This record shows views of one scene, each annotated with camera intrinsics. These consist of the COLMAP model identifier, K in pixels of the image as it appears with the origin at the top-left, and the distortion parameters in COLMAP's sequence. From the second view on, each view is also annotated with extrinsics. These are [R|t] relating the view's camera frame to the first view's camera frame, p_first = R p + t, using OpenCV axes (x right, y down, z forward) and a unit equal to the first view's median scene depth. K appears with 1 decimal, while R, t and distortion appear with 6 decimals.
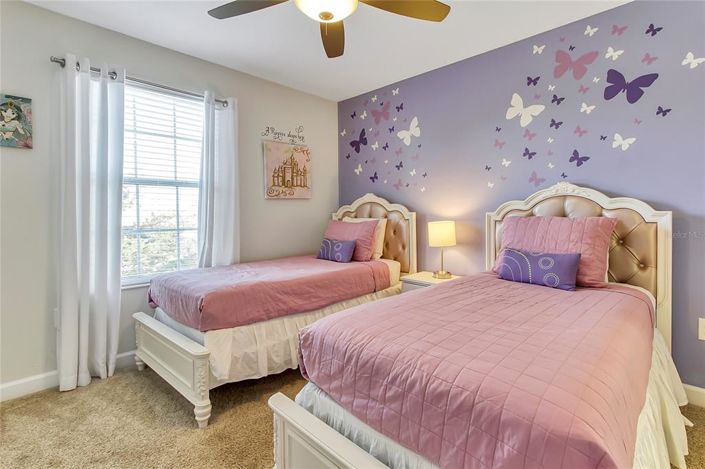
lens RADIAL K [[334.5, 0, 379.1], [0, 334.5, 219.1], [0, 0, 1]] dist [-0.002240, 0.003763]
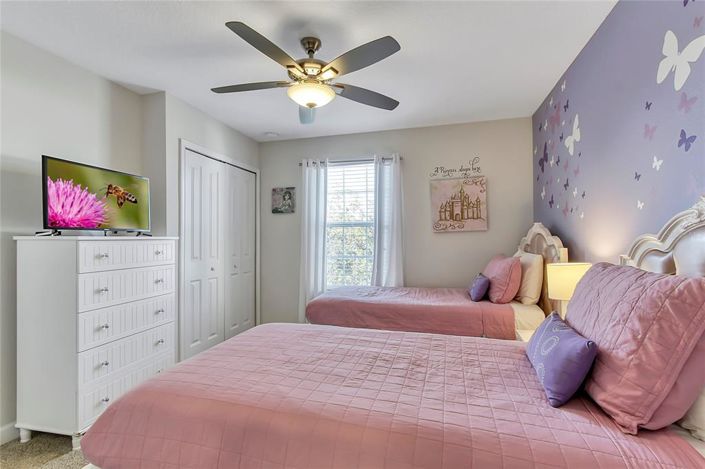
lens RADIAL K [[334.5, 0, 358.0], [0, 334.5, 240.5], [0, 0, 1]] dist [-0.002240, 0.003763]
pose [[0.462062, 0.005212, -0.886832, 0.532827], [-0.013946, 0.999902, -0.001390, -0.029419], [0.886738, 0.013010, 0.462089, 0.263455]]
